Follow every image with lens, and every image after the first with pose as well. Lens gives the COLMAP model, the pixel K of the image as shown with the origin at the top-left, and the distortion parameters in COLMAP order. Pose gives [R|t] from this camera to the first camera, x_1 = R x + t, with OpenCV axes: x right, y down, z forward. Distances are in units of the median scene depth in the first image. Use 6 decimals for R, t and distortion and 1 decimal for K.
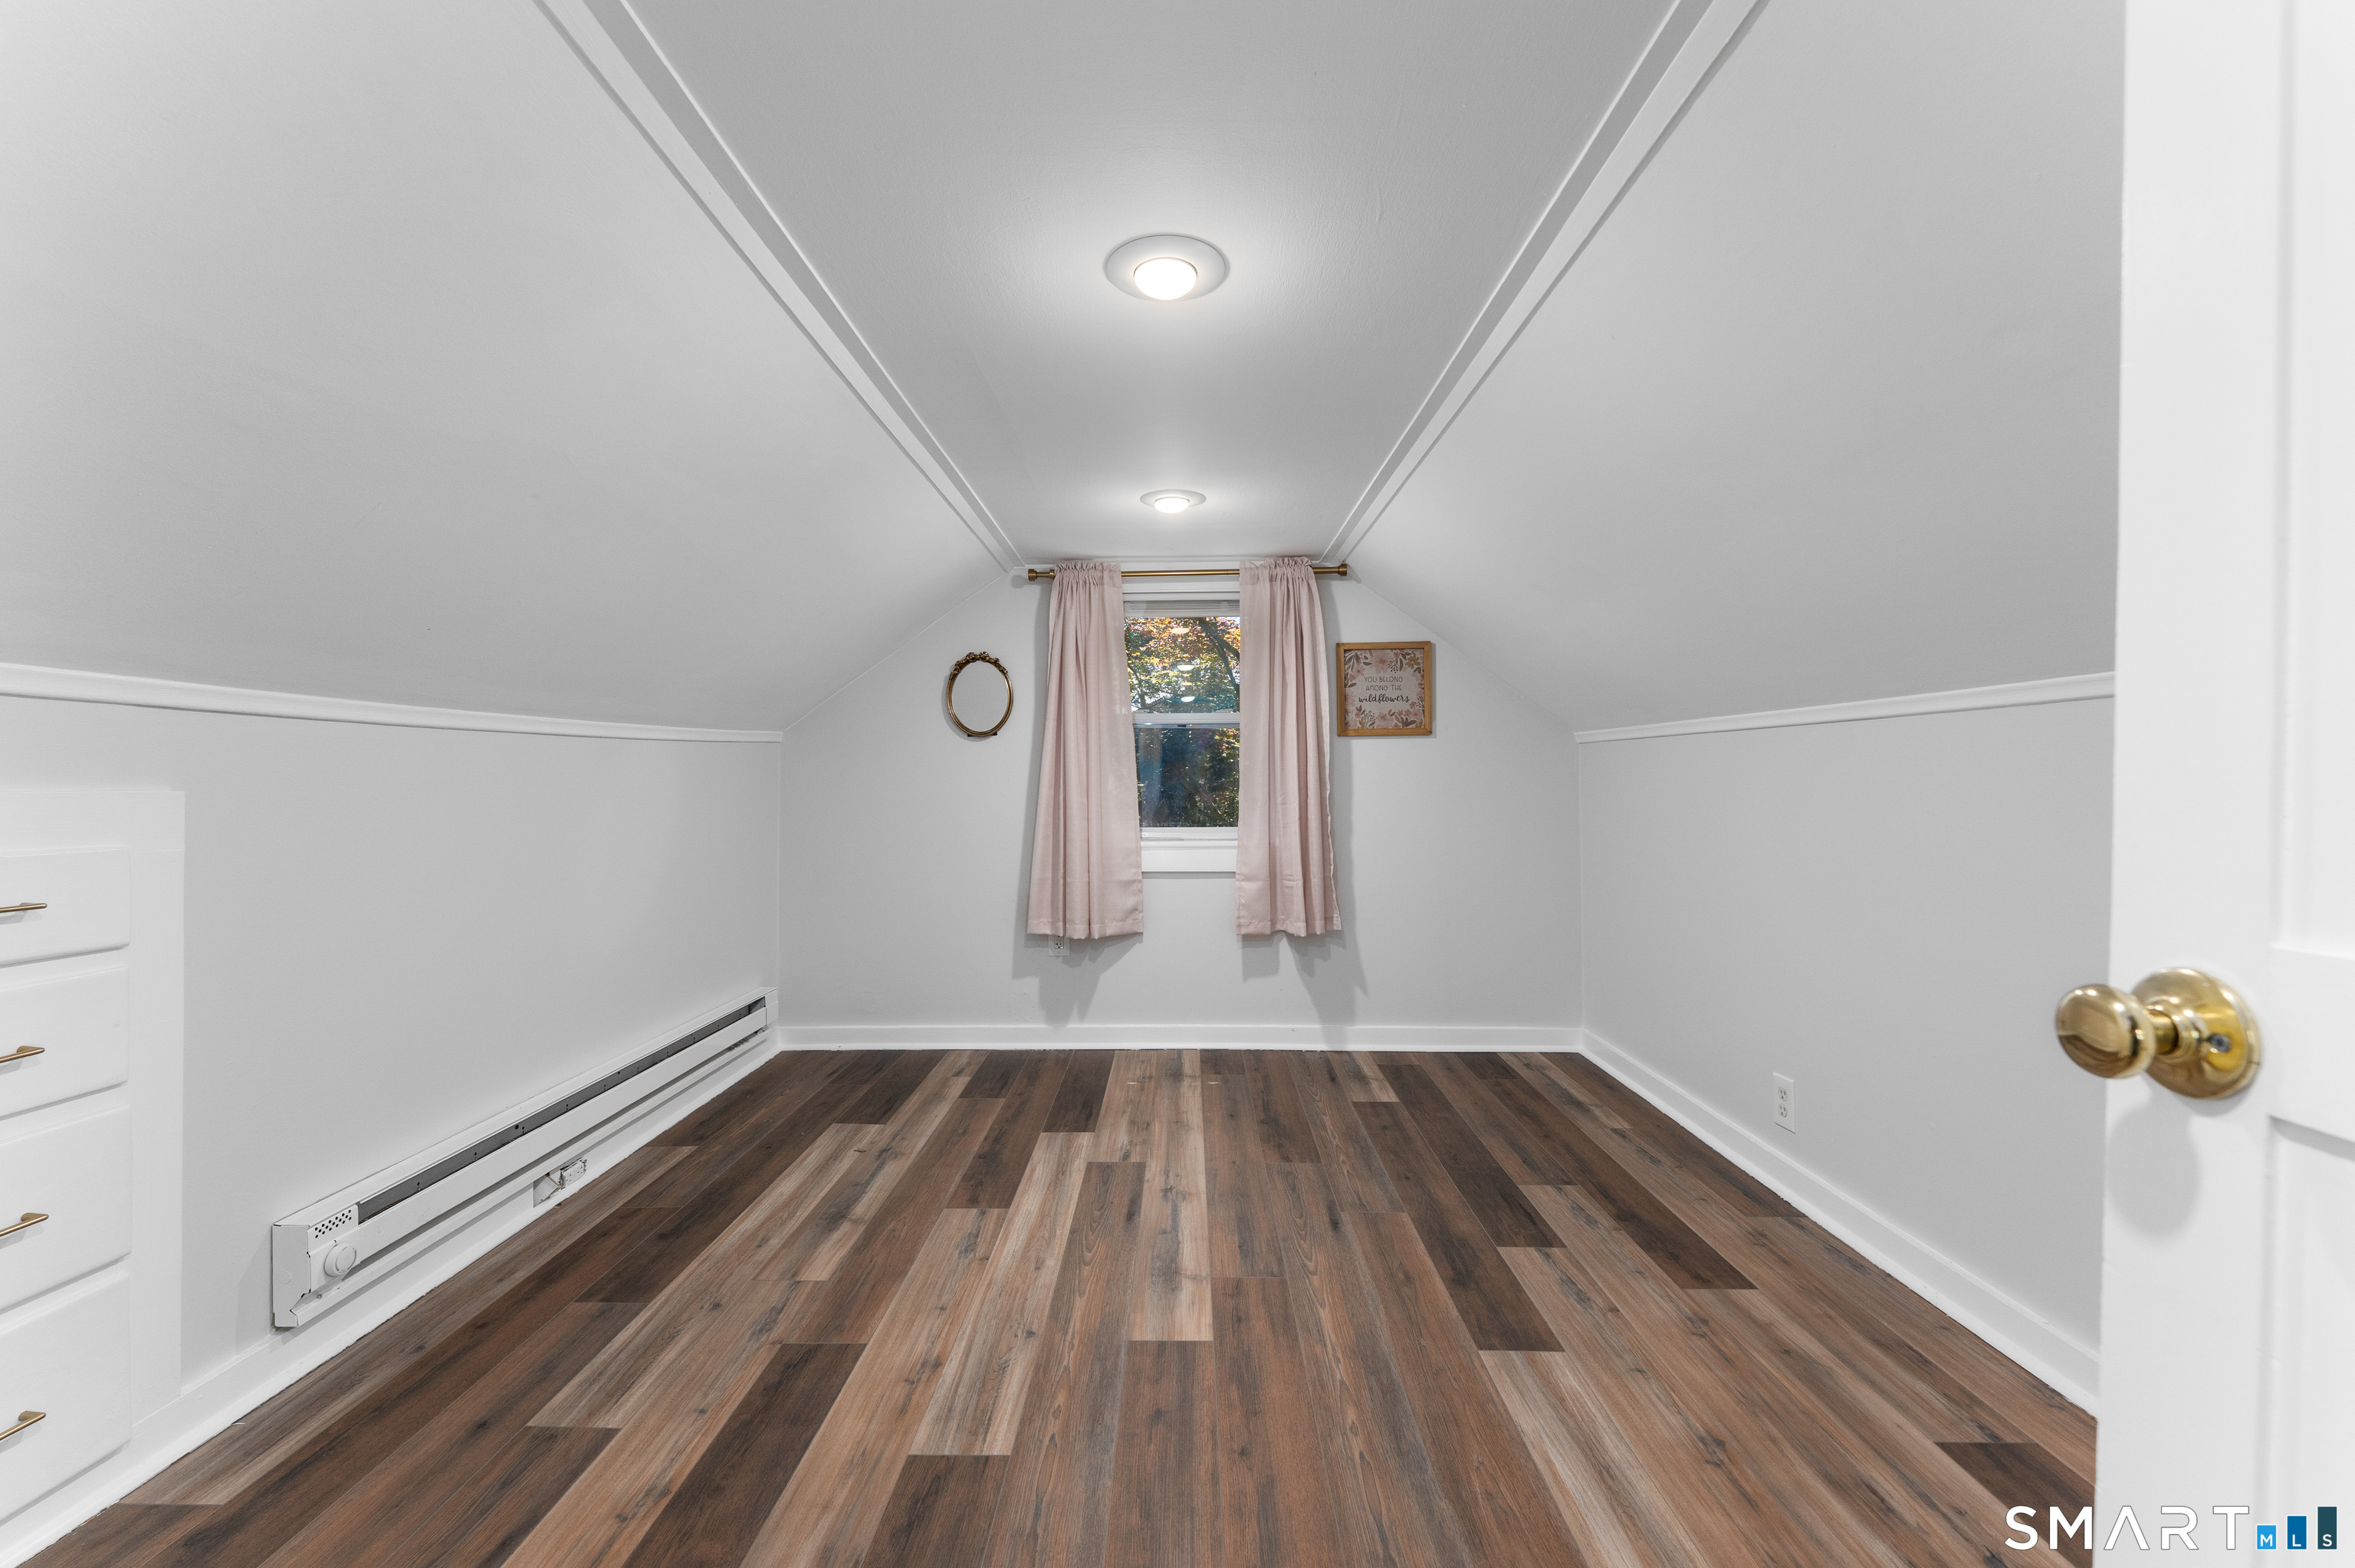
lens RADIAL K [[953.6, 0, 1175.9], [0, 953.6, 783.4], [0, 0, 1]] dist [0.002159, -0.000078]
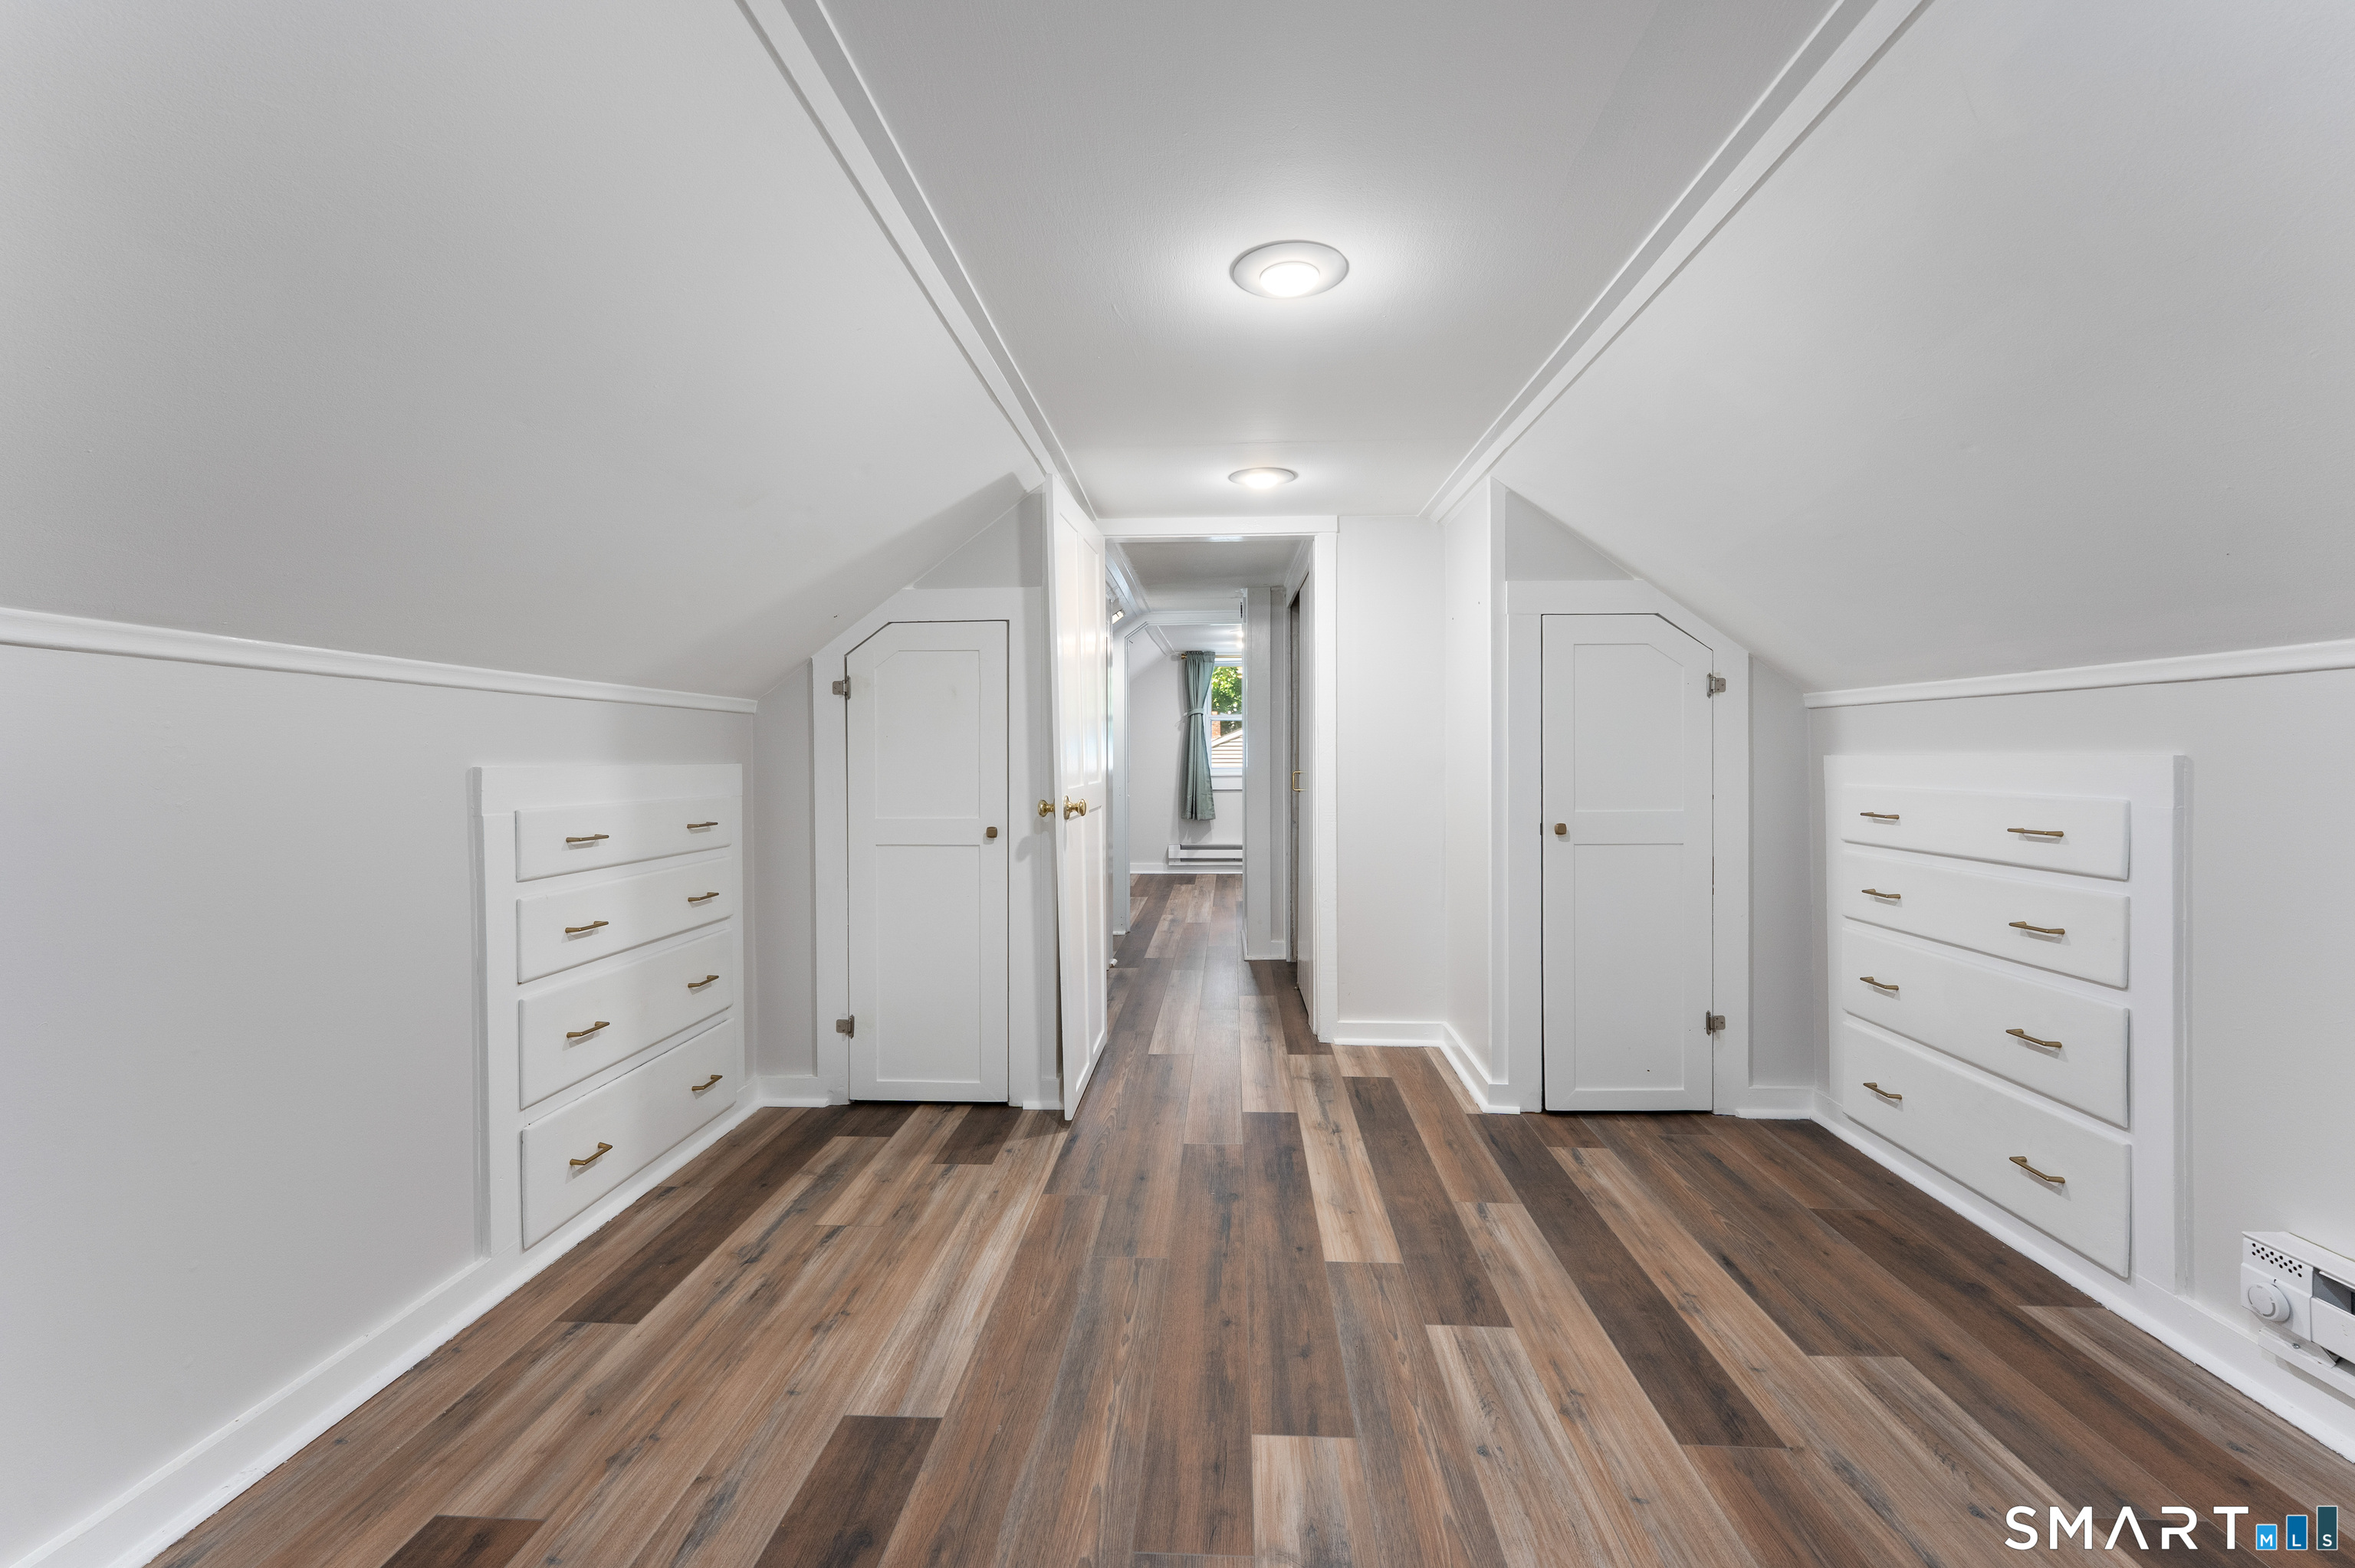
lens RADIAL K [[953.6, 0, 1176.5], [0, 953.6, 773.4], [0, 0, 1]] dist [0.002159, -0.000078]
pose [[-0.998866, 0.007411, 0.047021, 0.063736], [0.008030, 0.999883, 0.013000, 0.003986], [-0.046919, 0.013363, -0.998809, 1.912169]]
